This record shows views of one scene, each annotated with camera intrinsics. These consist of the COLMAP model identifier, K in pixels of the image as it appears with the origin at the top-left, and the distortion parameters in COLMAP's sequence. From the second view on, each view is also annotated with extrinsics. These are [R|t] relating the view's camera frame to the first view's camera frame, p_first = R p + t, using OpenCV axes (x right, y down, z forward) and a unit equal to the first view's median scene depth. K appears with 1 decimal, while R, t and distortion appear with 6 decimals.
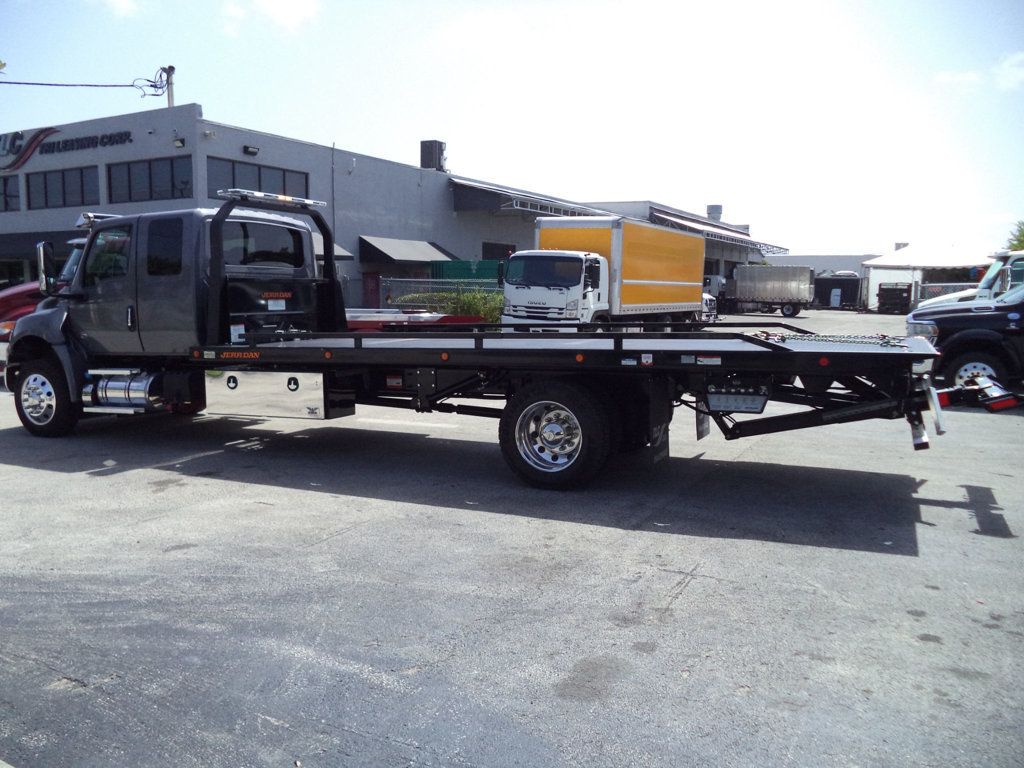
lens RADIAL K [[814.1, 0, 526.7], [0, 814.1, 386.4], [0, 0, 1]] dist [-0.023327, -0.005528]
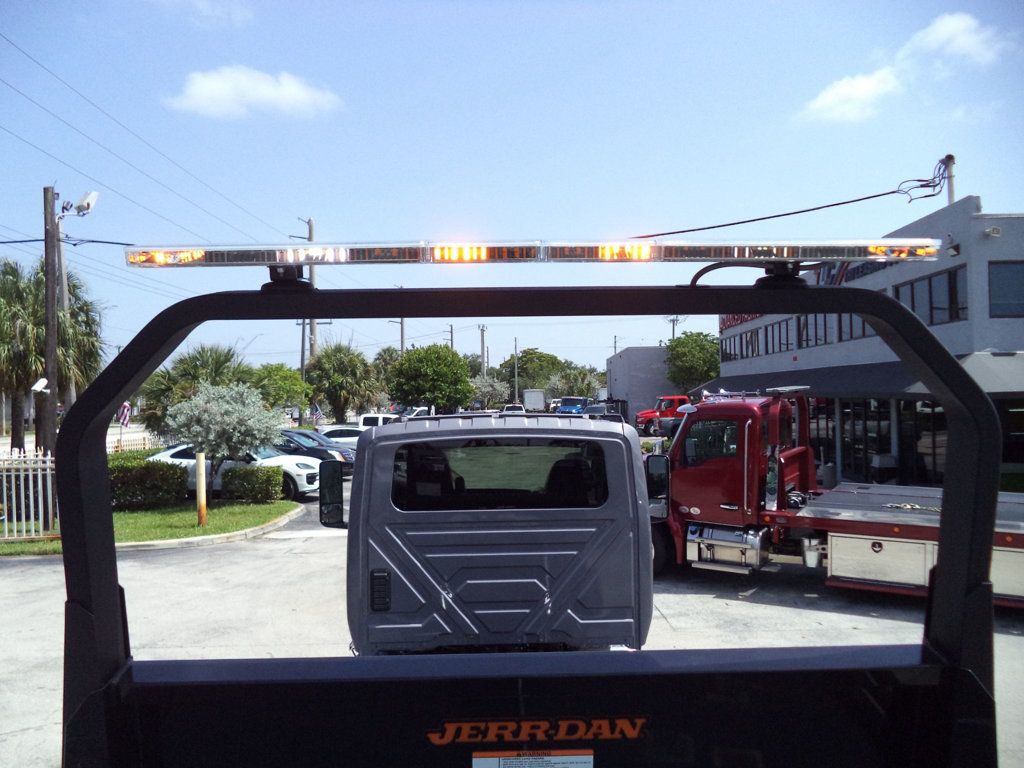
lens RADIAL K [[846.5, 0, 512.0], [0, 846.5, 384.0], [0, 0, 1]] dist [-0.026977, -0.004077]
pose [[0.445489, -0.025779, -0.894916, 0.098786], [-0.091457, 0.993046, -0.074133, -0.082847], [0.890604, 0.114872, 0.440033, 0.310269]]
